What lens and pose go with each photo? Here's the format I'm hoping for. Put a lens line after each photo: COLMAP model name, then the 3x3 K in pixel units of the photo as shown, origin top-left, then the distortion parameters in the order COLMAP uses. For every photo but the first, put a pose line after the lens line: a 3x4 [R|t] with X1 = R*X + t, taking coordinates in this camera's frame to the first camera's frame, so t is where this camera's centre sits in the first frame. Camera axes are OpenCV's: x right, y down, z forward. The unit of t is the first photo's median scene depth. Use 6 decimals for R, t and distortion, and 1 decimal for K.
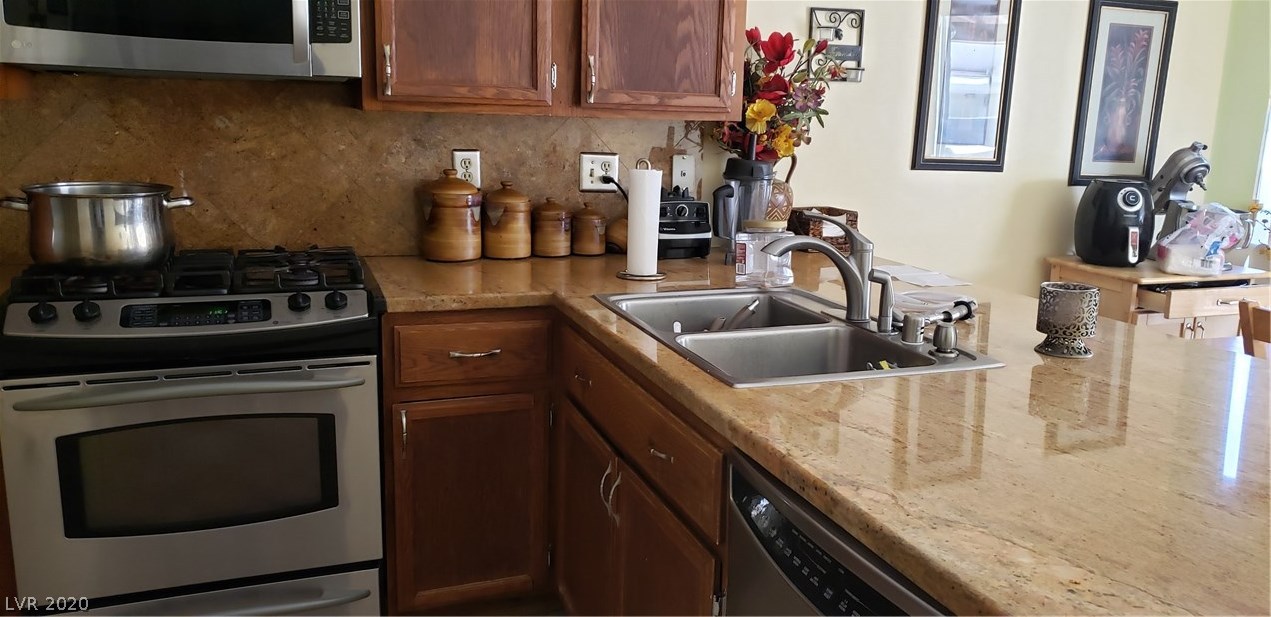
lens RADIAL K [[978.4, 0, 652.2], [0, 978.4, 305.8], [0, 0, 1]] dist [0.016977, -0.008272]
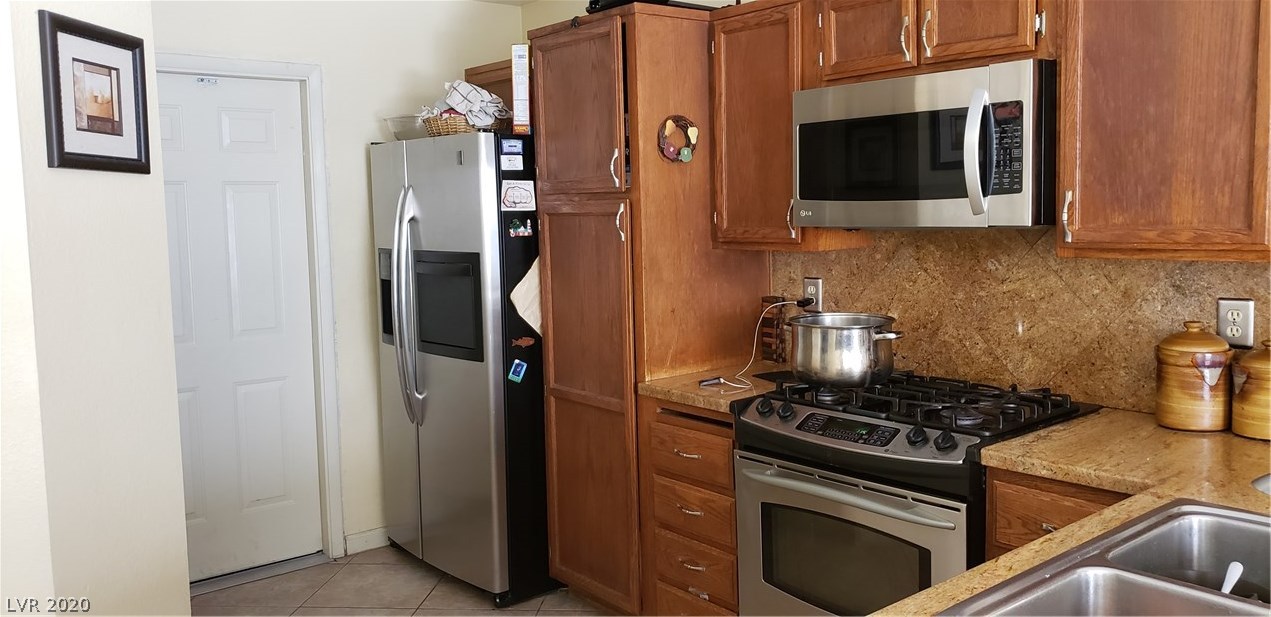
lens RADIAL K [[978.4, 0, 652.2], [0, 978.4, 305.8], [0, 0, 1]] dist [0.016977, -0.008272]
pose [[0.369665, 0.054369, -0.927573, 0.439723], [-0.155730, 0.987791, -0.004165, -0.081435], [0.916022, 0.145991, 0.373618, 0.265114]]
